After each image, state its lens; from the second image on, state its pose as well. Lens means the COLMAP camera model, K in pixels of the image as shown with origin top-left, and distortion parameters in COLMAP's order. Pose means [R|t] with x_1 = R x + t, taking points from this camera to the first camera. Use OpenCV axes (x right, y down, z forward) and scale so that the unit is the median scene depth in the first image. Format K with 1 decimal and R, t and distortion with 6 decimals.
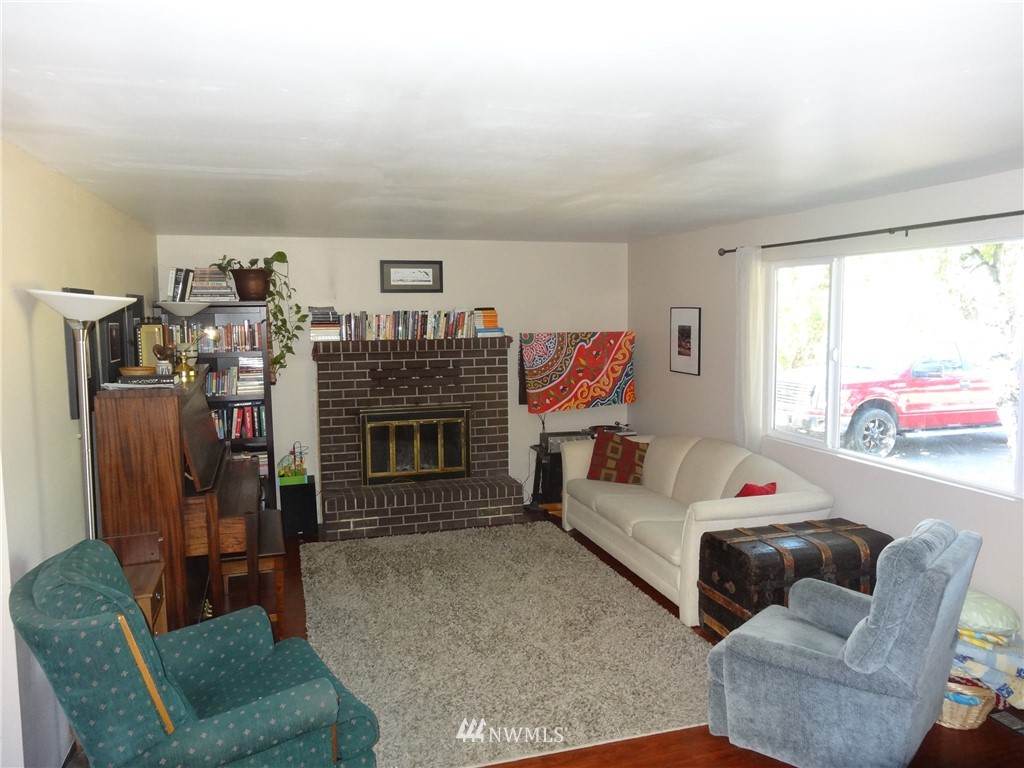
lens RADIAL K [[754.8, 0, 511.7], [0, 754.8, 382.6], [0, 0, 1]] dist [-0.000640, -0.005212]
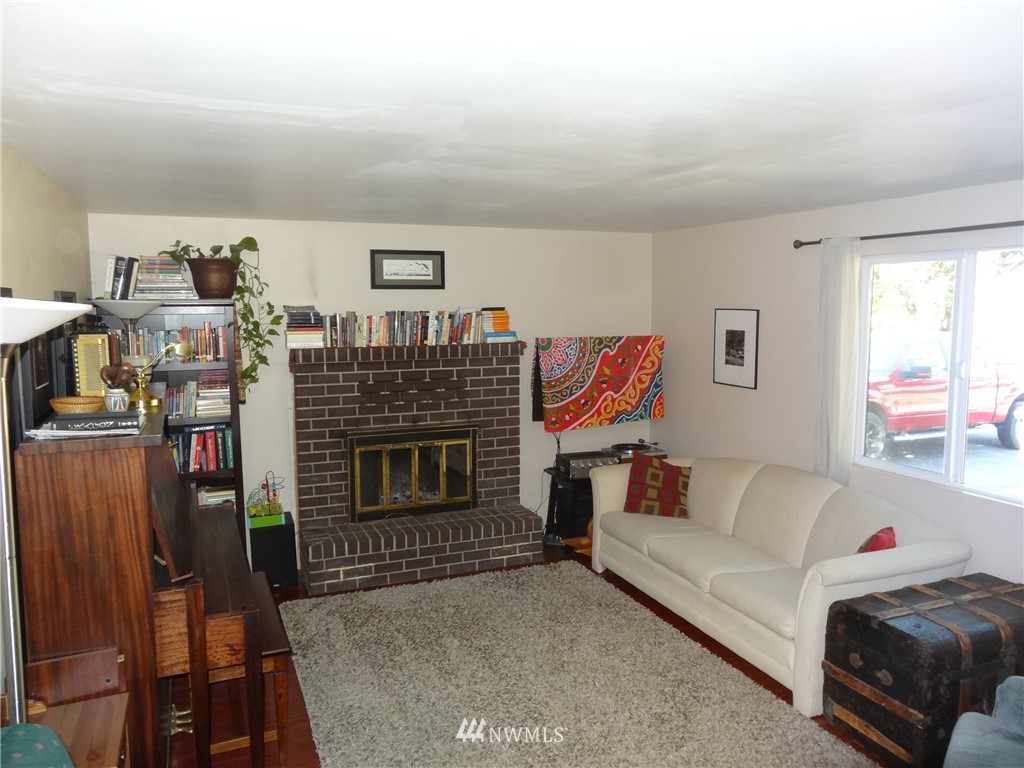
lens RADIAL K [[754.8, 0, 511.9], [0, 754.8, 384.5], [0, 0, 1]] dist [-0.000640, -0.005212]
pose [[0.995606, -0.004991, 0.093506, -0.106020], [0.003829, 0.999913, 0.012598, -0.026434], [-0.093560, -0.012185, 0.995539, 0.177286]]
